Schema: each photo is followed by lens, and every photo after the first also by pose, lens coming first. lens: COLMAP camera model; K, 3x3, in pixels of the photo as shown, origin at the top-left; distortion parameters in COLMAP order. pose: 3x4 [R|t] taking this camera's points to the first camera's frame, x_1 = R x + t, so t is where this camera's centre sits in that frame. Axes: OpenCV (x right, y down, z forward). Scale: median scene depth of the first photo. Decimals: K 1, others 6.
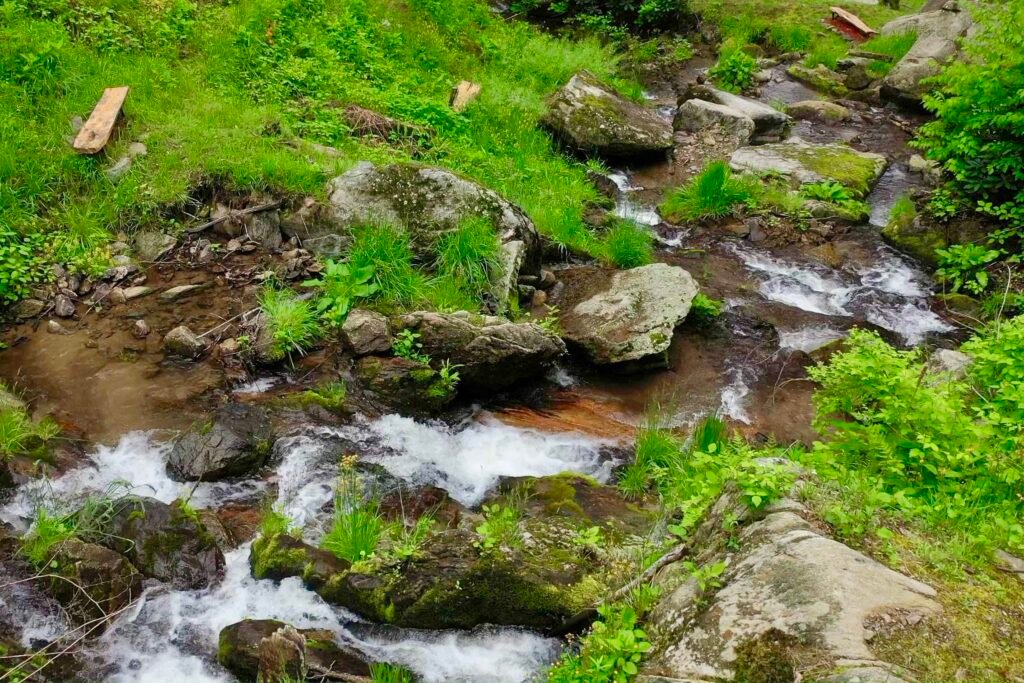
lens RADIAL K [[1004.2, 0, 510.9], [0, 1004.2, 320.5], [0, 0, 1]] dist [0.046035, 0.004550]
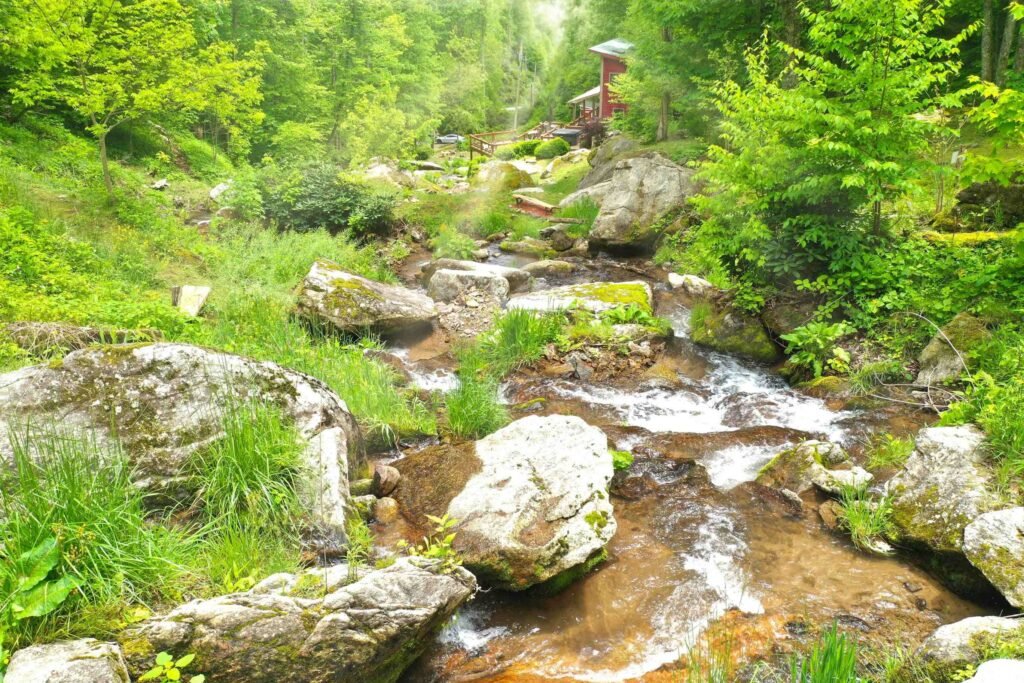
lens RADIAL K [[935.5, 0, 553.2], [0, 935.5, 323.4], [0, 0, 1]] dist [0.048058, 0.001229]
pose [[0.925353, -0.215747, 0.311730, -0.033994], [0.272185, 0.950456, -0.150160, -0.017900], [-0.263889, 0.223799, 0.938231, 0.425545]]
